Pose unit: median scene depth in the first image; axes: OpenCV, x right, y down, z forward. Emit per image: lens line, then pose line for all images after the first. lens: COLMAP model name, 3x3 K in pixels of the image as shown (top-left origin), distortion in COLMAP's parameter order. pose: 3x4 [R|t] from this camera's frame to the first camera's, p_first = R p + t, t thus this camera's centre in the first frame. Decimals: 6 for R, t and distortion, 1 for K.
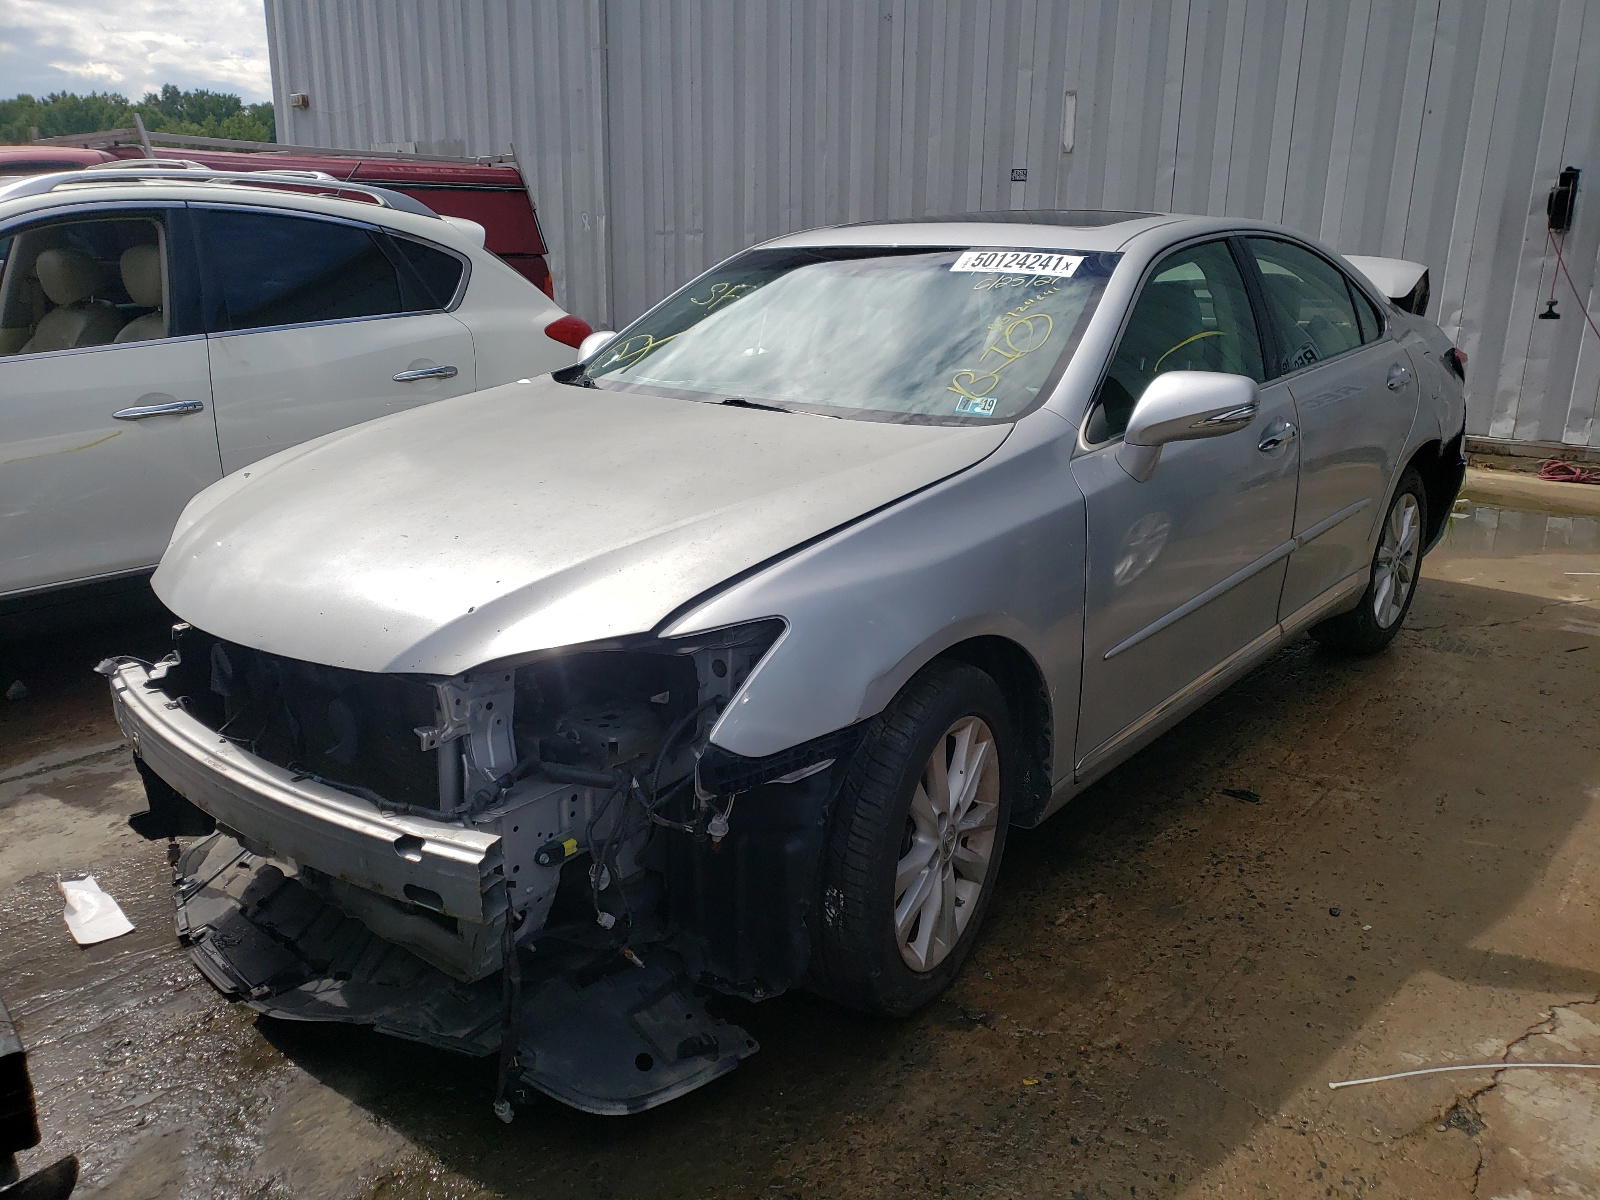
lens RADIAL K [[1196.7, 0, 802.4], [0, 1196.7, 587.6], [0, 0, 1]] dist [0.024058, -0.010006]
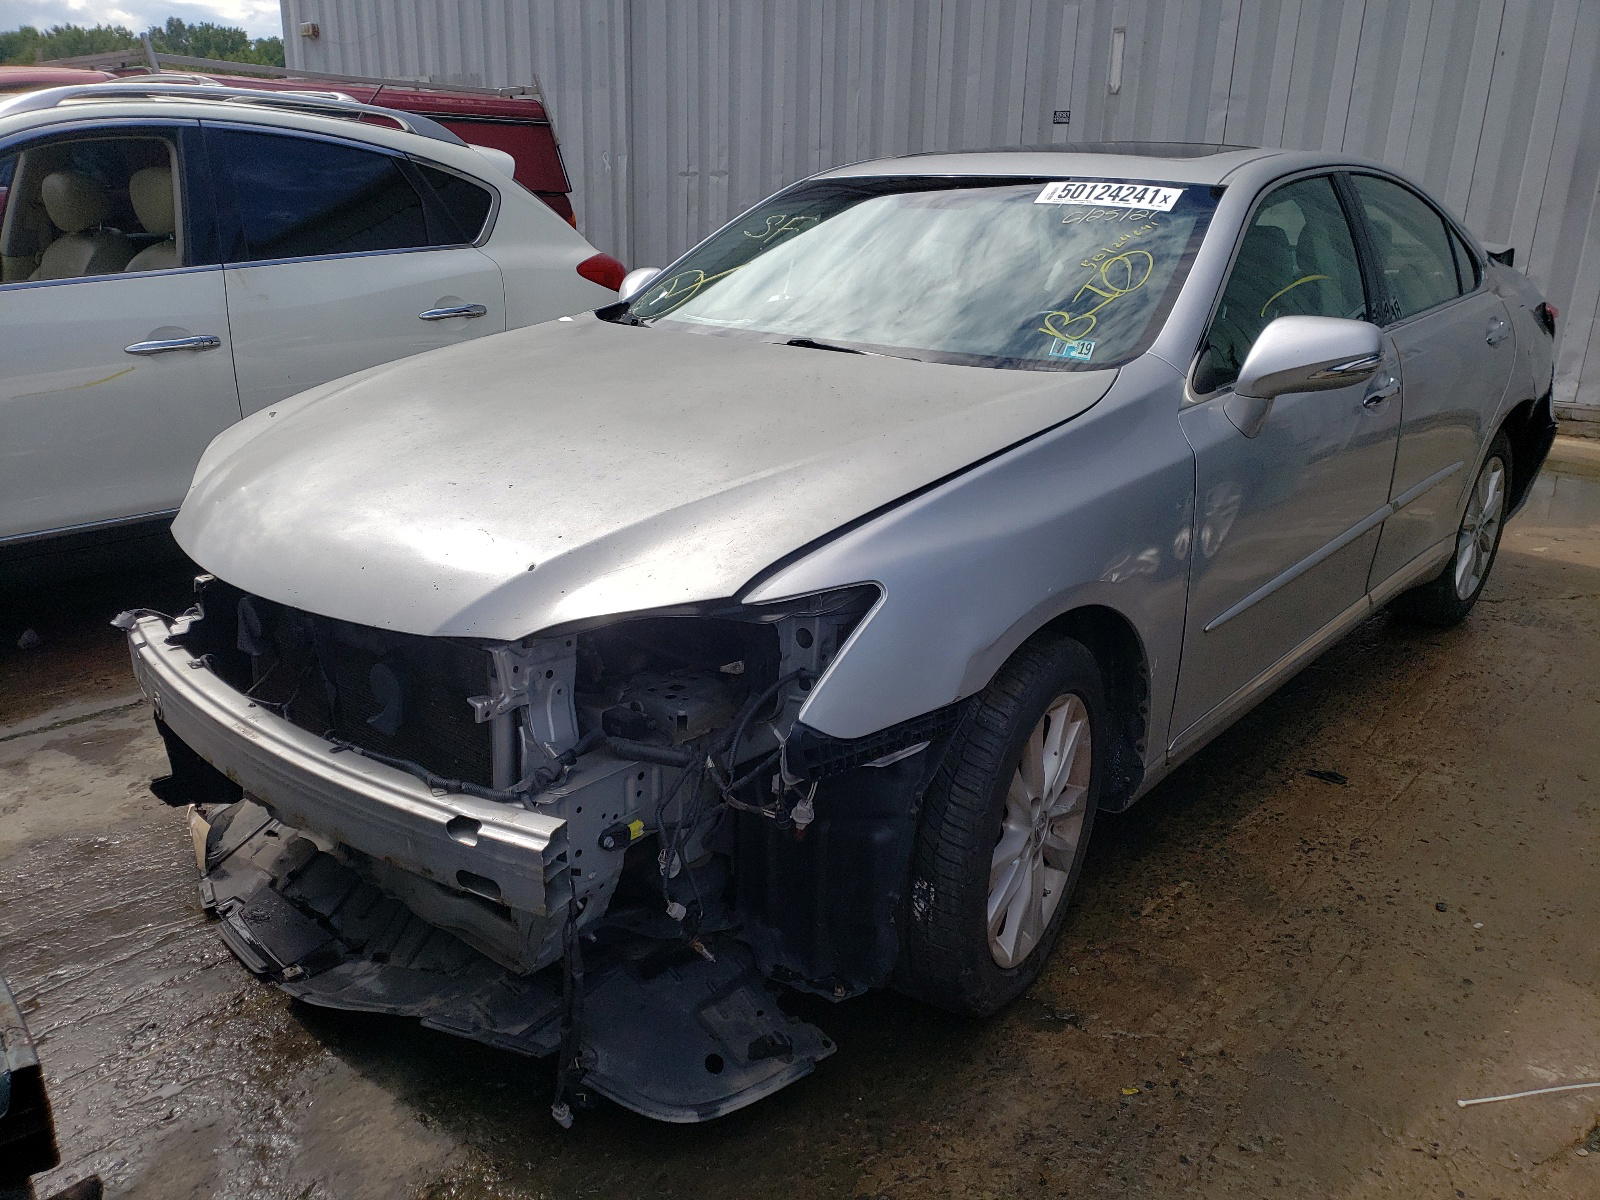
lens RADIAL K [[1191.1, 0, 798.3], [0, 1191.1, 608.7], [0, 0, 1]] dist [0.025919, -0.009567]
pose [[0.999800, 0.018511, -0.007570, -0.054259], [-0.018070, 0.998346, 0.054580, -0.002333], [0.008567, -0.054432, 0.998481, 0.087553]]
